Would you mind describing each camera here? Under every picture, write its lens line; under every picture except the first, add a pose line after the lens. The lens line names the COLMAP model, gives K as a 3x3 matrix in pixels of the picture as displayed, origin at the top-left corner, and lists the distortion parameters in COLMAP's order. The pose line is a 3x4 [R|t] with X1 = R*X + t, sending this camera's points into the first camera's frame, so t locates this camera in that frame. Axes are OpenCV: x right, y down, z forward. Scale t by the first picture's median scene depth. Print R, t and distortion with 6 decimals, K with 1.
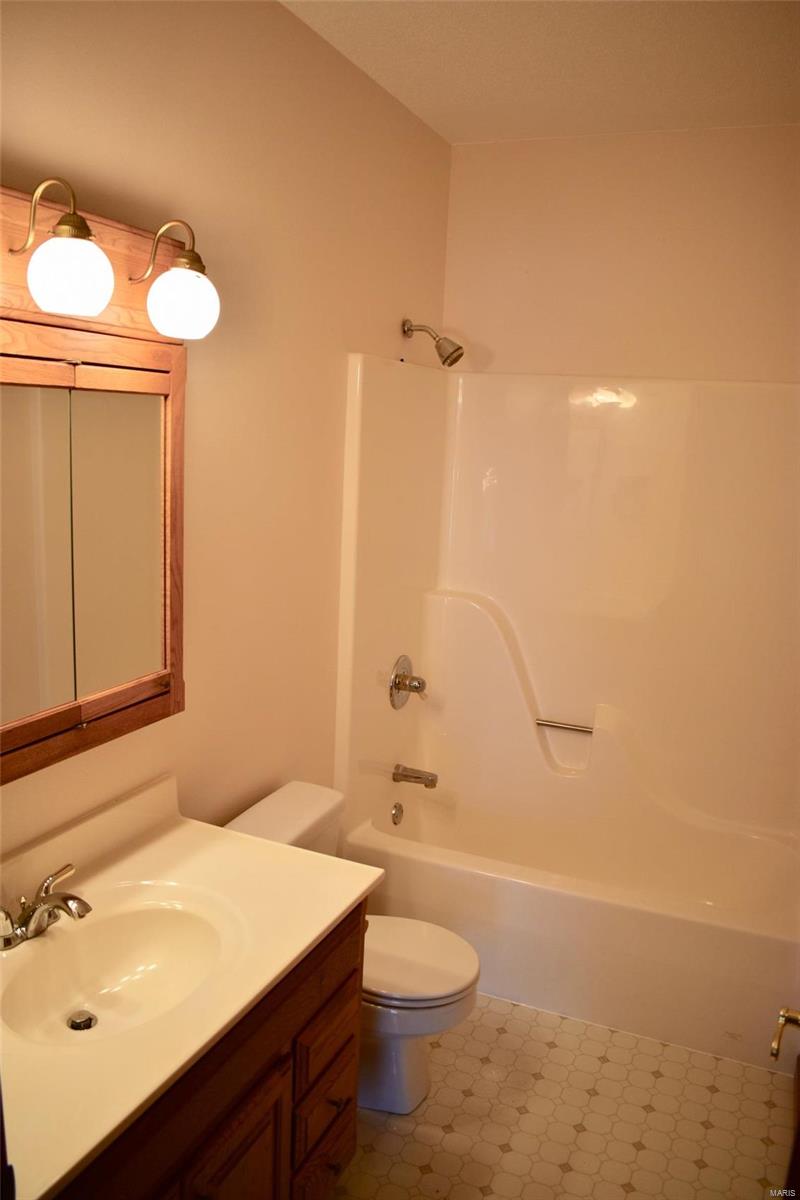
lens RADIAL K [[931.6, 0, 400.0], [0, 931.6, 600.0], [0, 0, 1]] dist [-0.098006, 0.012236]
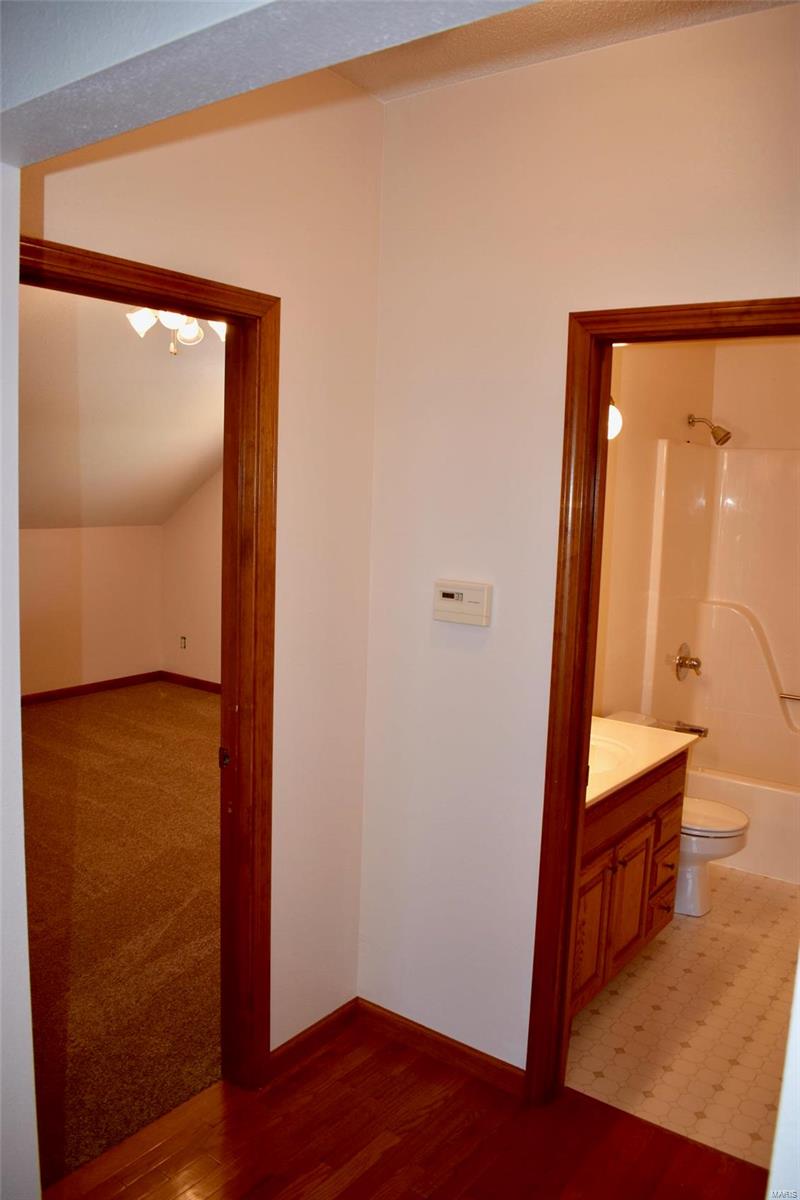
lens RADIAL K [[931.6, 0, 400.0], [0, 931.6, 600.0], [0, 0, 1]] dist [-0.098006, 0.012236]
pose [[0.973764, 0.015512, -0.227033, -0.107301], [-0.029964, 0.997727, -0.060351, 0.095745], [0.225581, 0.065571, 0.972015, -0.515302]]
